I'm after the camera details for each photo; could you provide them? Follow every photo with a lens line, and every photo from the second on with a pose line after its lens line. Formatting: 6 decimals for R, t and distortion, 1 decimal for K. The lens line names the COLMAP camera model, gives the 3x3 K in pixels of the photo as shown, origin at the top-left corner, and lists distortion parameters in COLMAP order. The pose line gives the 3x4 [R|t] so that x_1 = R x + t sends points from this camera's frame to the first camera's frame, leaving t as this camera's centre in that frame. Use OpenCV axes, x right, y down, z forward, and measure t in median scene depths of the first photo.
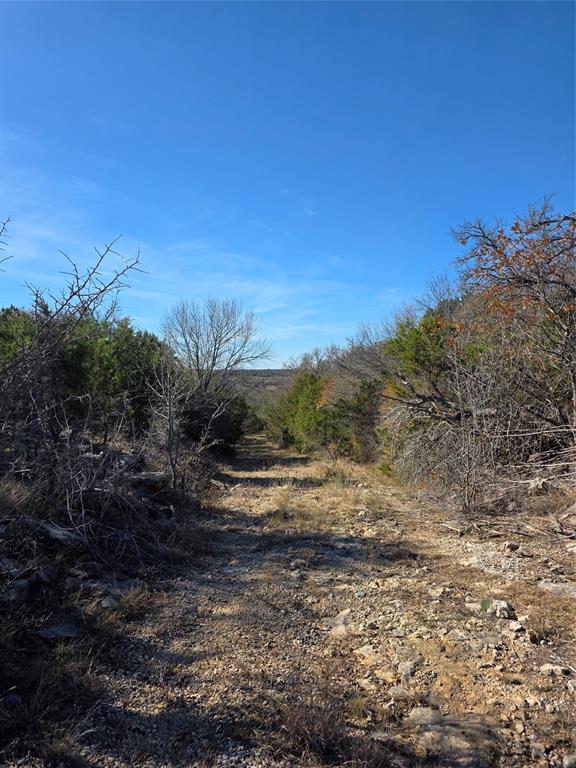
lens RADIAL K [[517.9, 0, 287.1], [0, 517.9, 381.9], [0, 0, 1]] dist [0.053075, -0.003312]
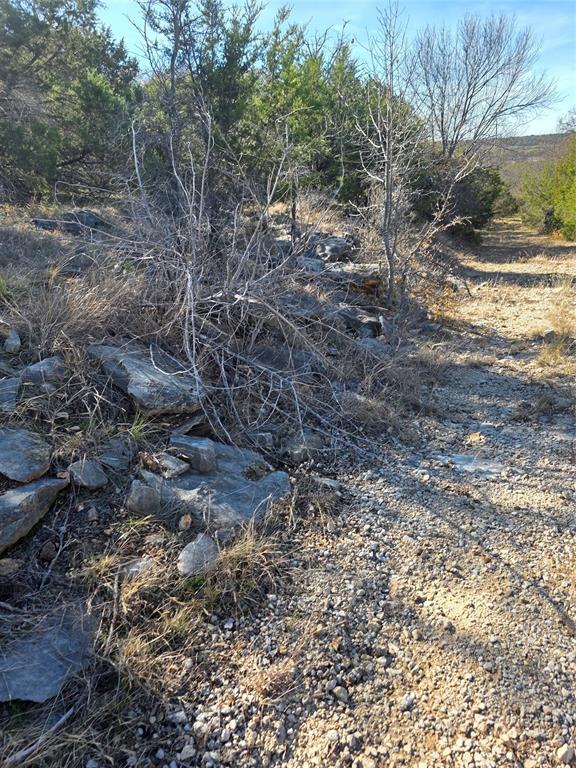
lens RADIAL K [[517.9, 0, 289.6], [0, 517.9, 376.8], [0, 0, 1]] dist [0.053075, -0.003312]
pose [[0.906906, 0.120085, -0.403859, -0.025240], [0.043680, 0.926562, 0.373596, 0.027643], [0.419064, -0.356457, 0.835059, 0.185449]]
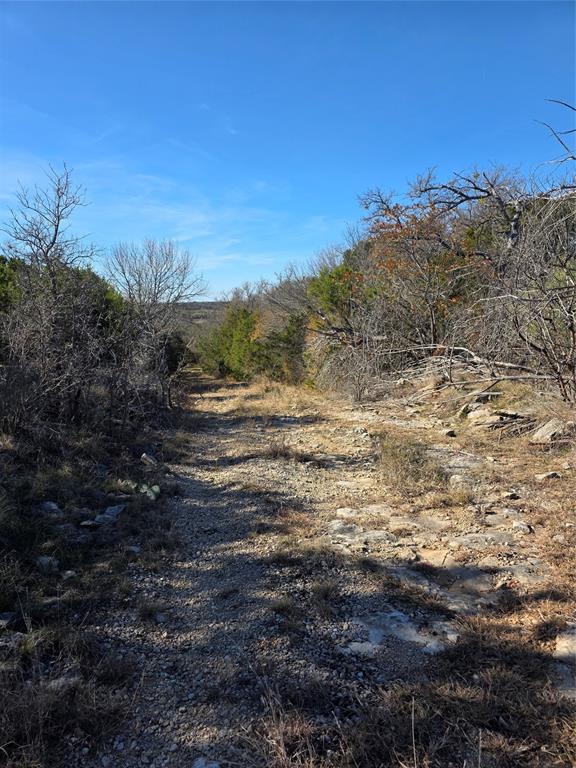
lens RADIAL K [[517.9, 0, 295.5], [0, 517.9, 388.6], [0, 0, 1]] dist [0.053075, -0.003312]
pose [[0.987982, -0.040597, 0.149140, -0.042054], [0.019016, 0.989486, 0.143372, -0.009910], [-0.153393, -0.138813, 0.978367, -0.263194]]
